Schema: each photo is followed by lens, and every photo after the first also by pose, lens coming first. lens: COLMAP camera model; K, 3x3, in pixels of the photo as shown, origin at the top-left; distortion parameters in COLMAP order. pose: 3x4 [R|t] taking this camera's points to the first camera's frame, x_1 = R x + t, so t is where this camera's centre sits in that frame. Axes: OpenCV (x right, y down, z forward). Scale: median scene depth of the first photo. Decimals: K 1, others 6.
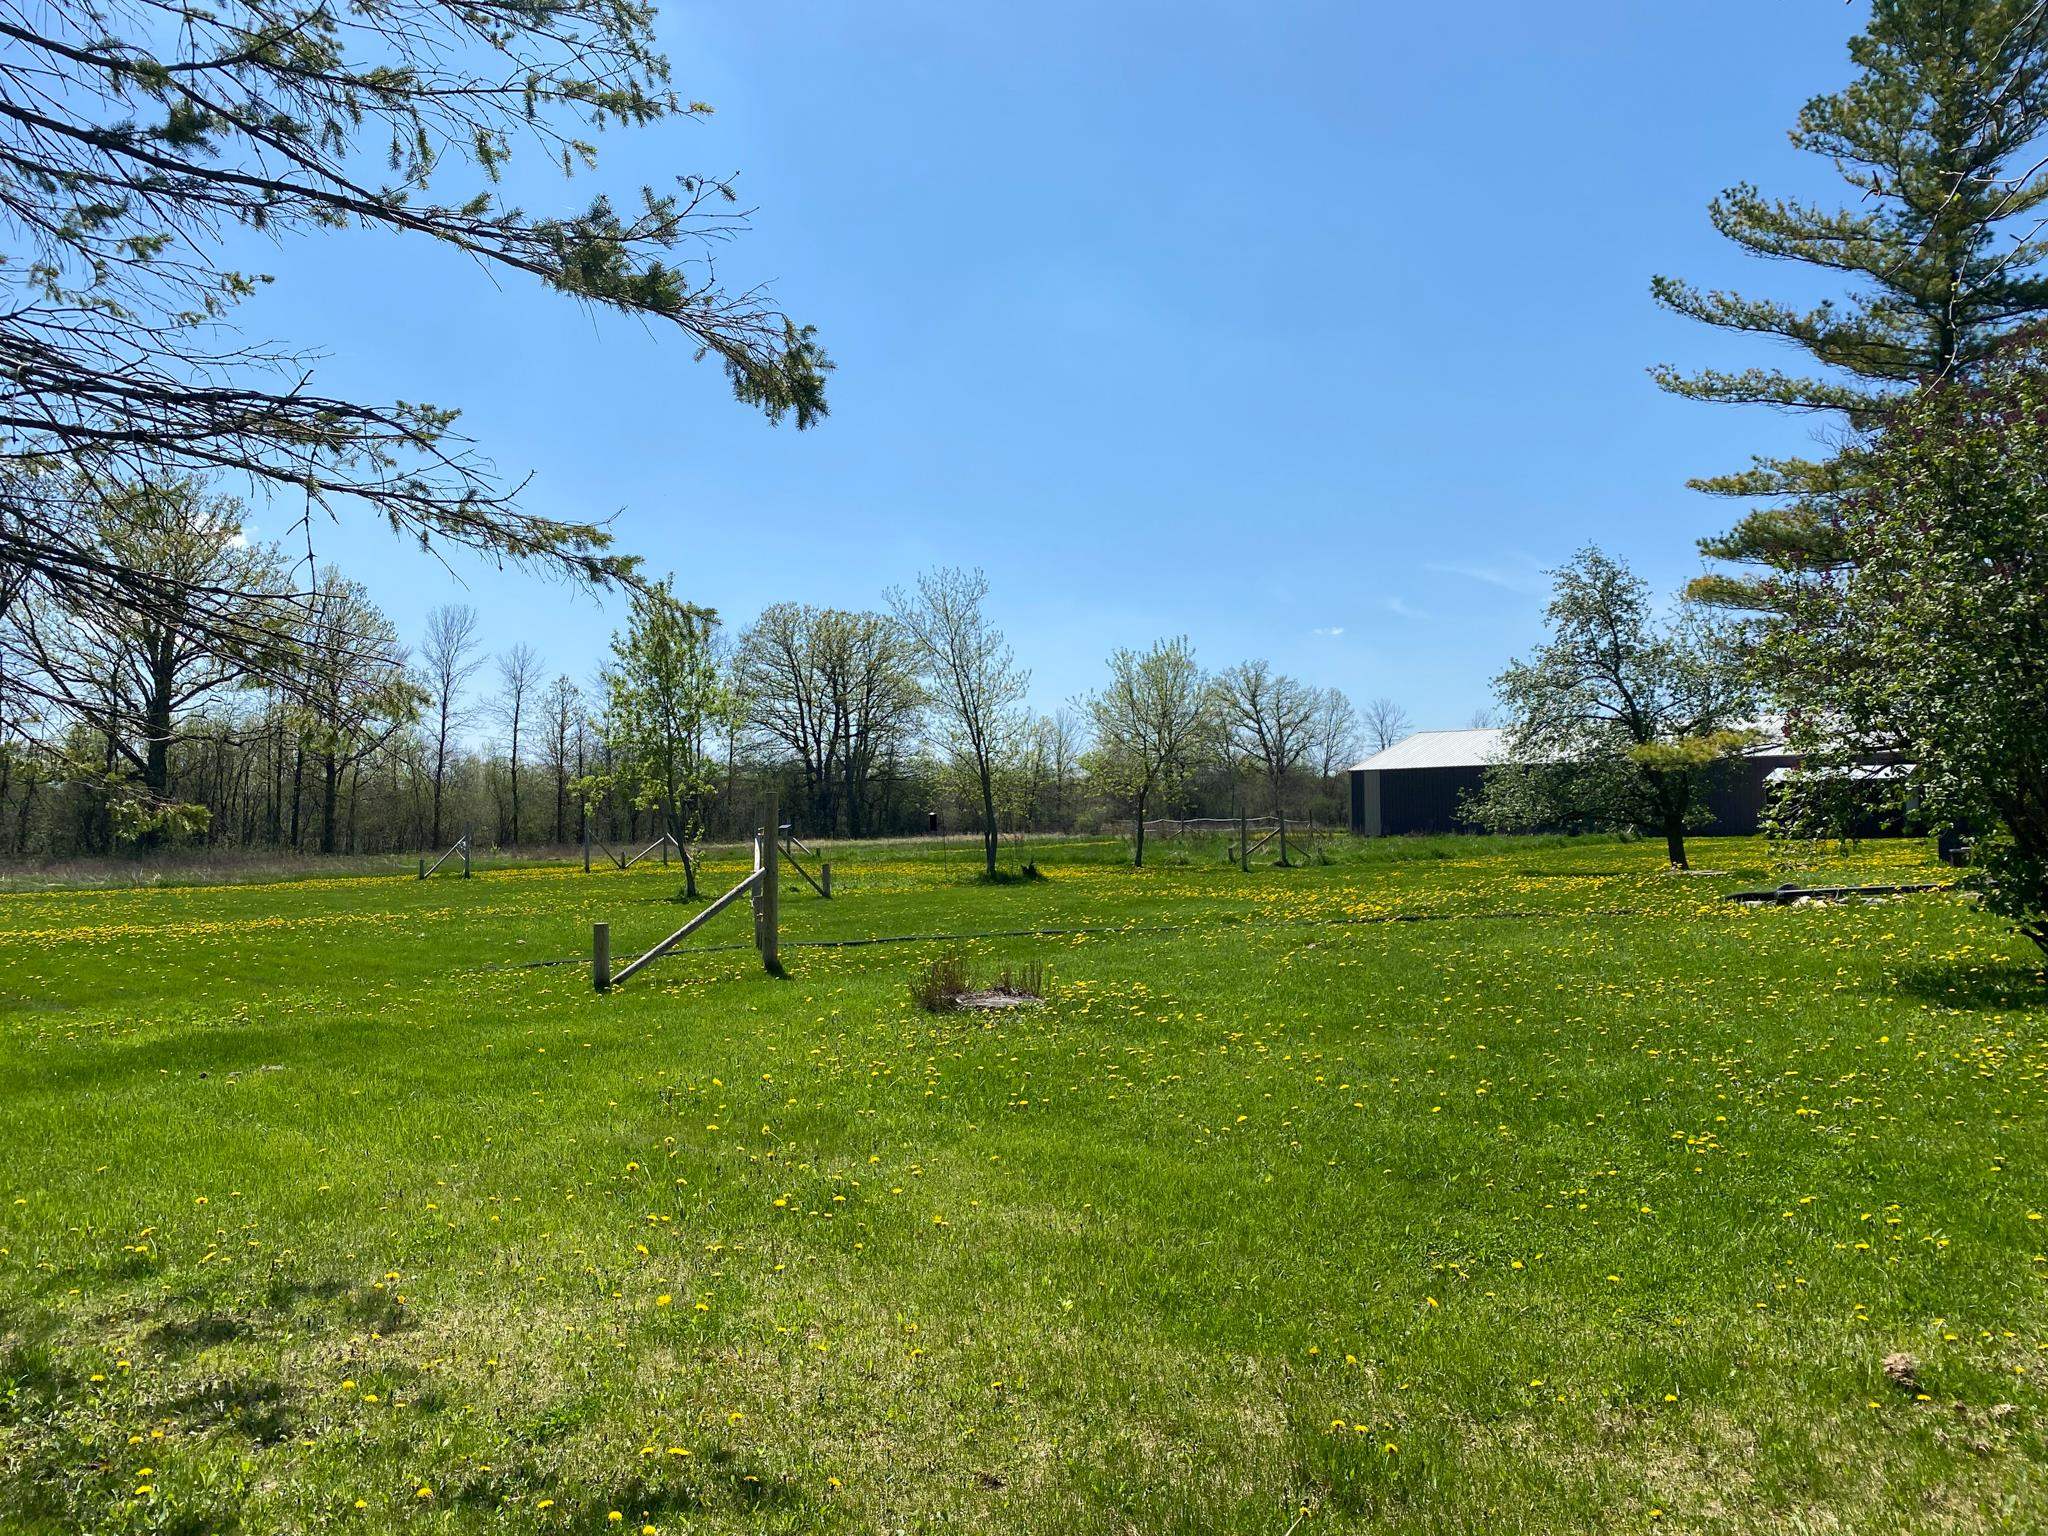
lens RADIAL K [[1594.4, 0, 1024.0], [0, 1594.4, 768.0], [0, 0, 1]] dist [0.000049, -0.001677]
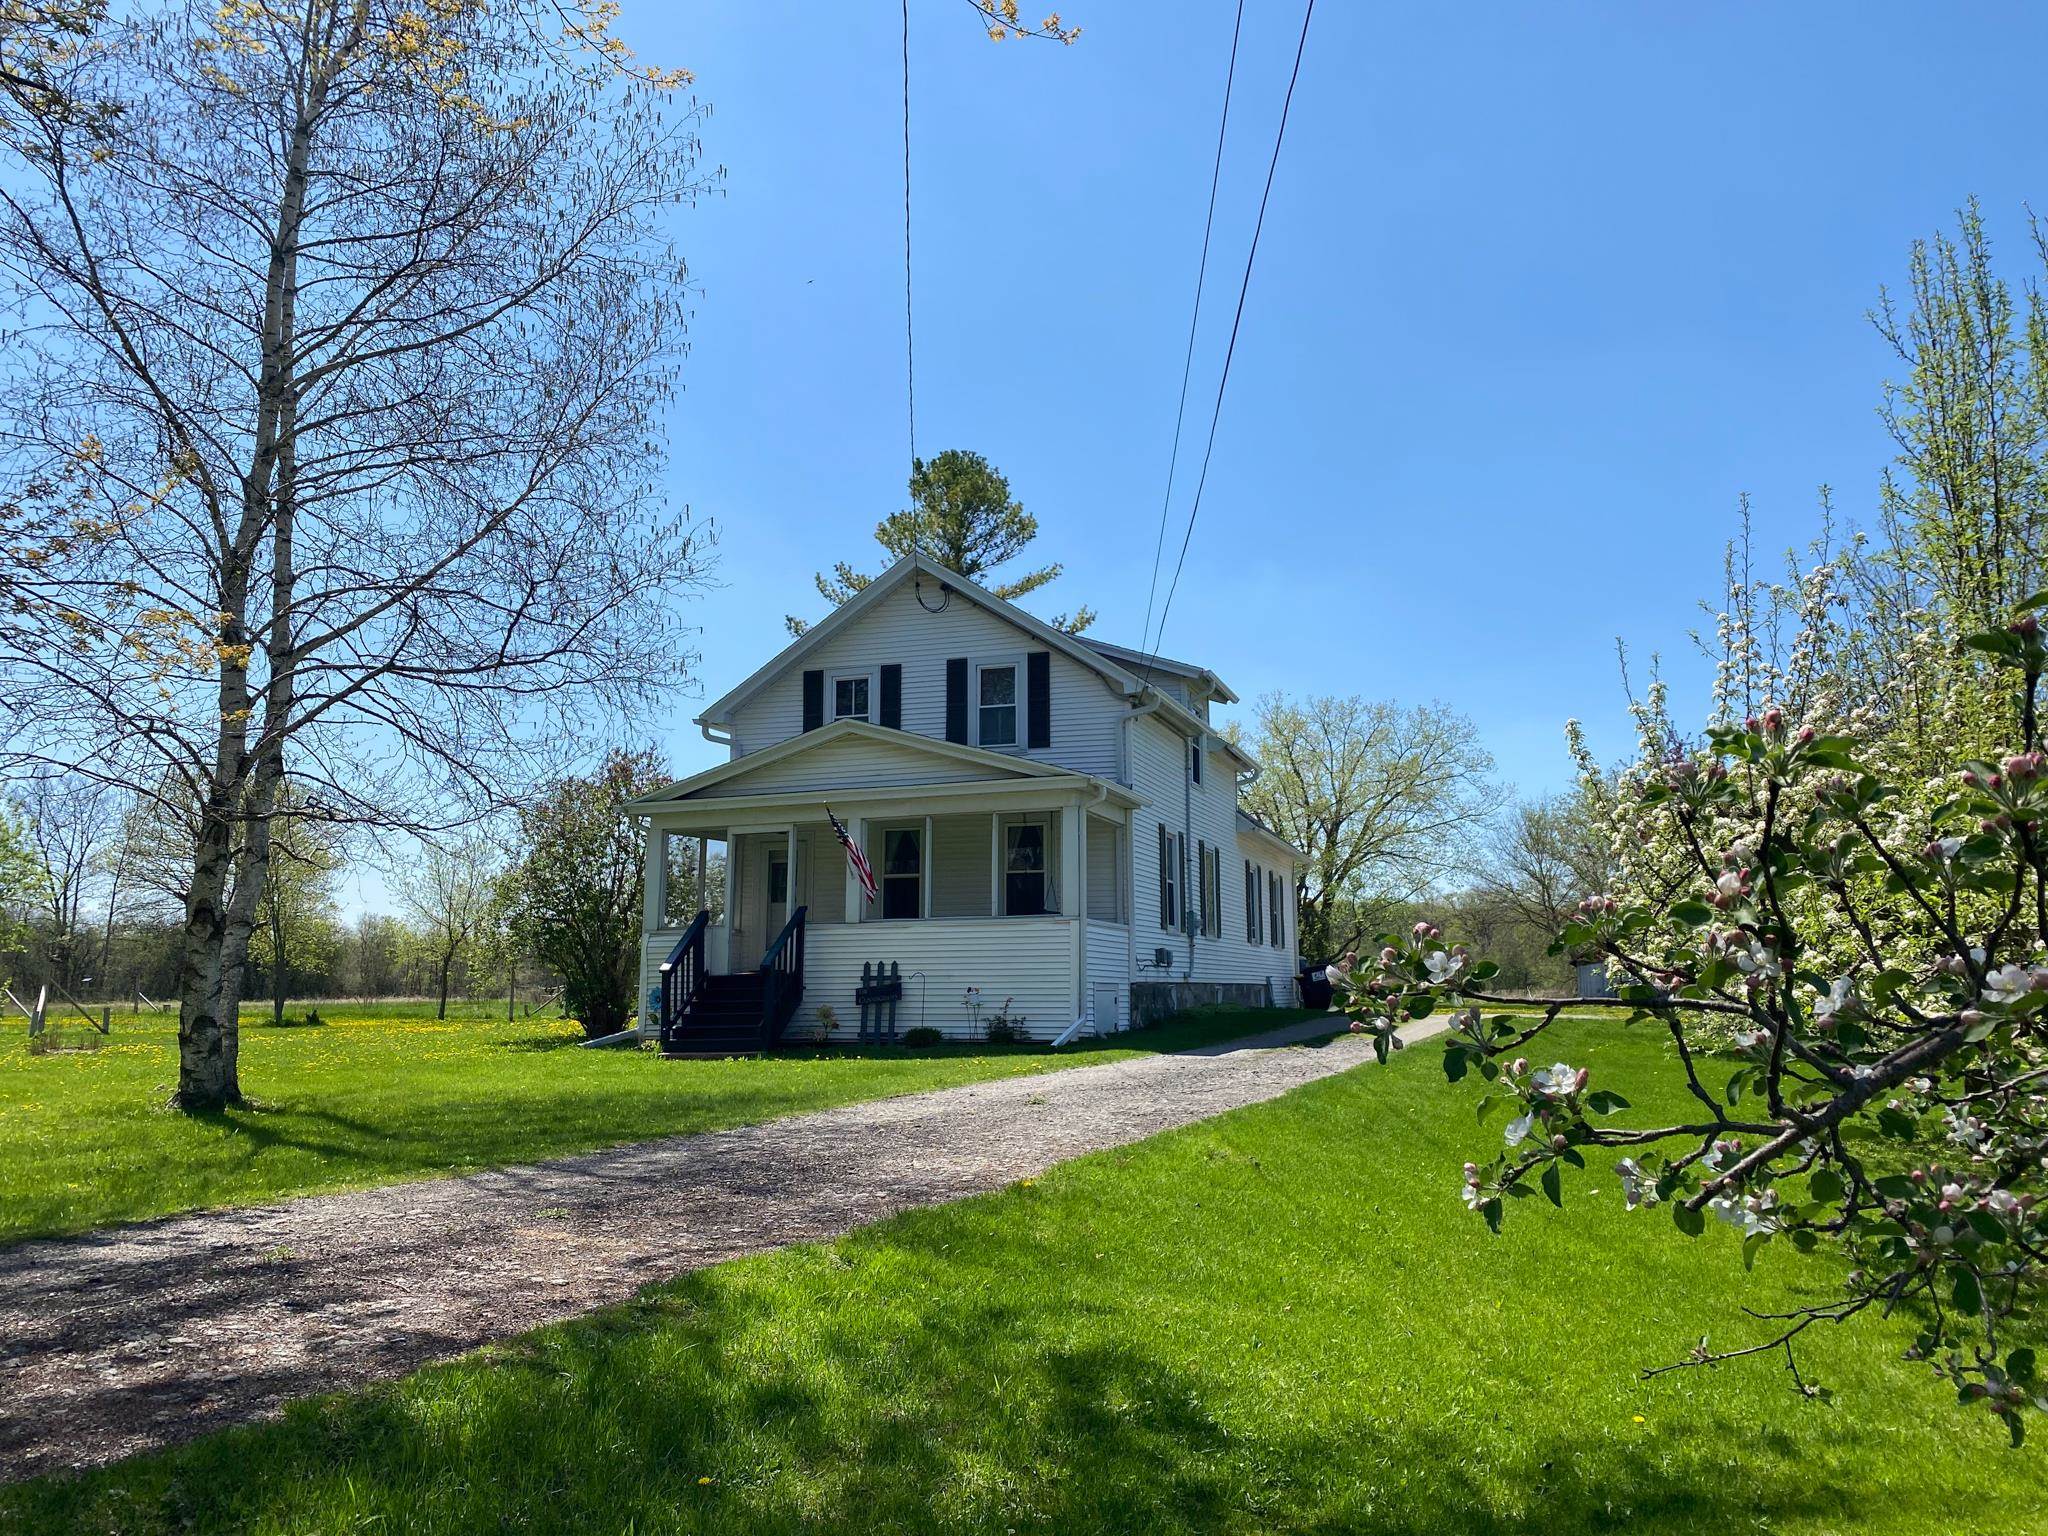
lens RADIAL K [[1594.4, 0, 1024.0], [0, 1594.4, 768.0], [0, 0, 1]] dist [0.000049, -0.001677]
pose [[0.951536, 0.047892, 0.303786, 0.050785], [-0.016211, 0.994238, -0.105965, -0.002443], [-0.307110, 0.095905, 0.946829, -0.133728]]
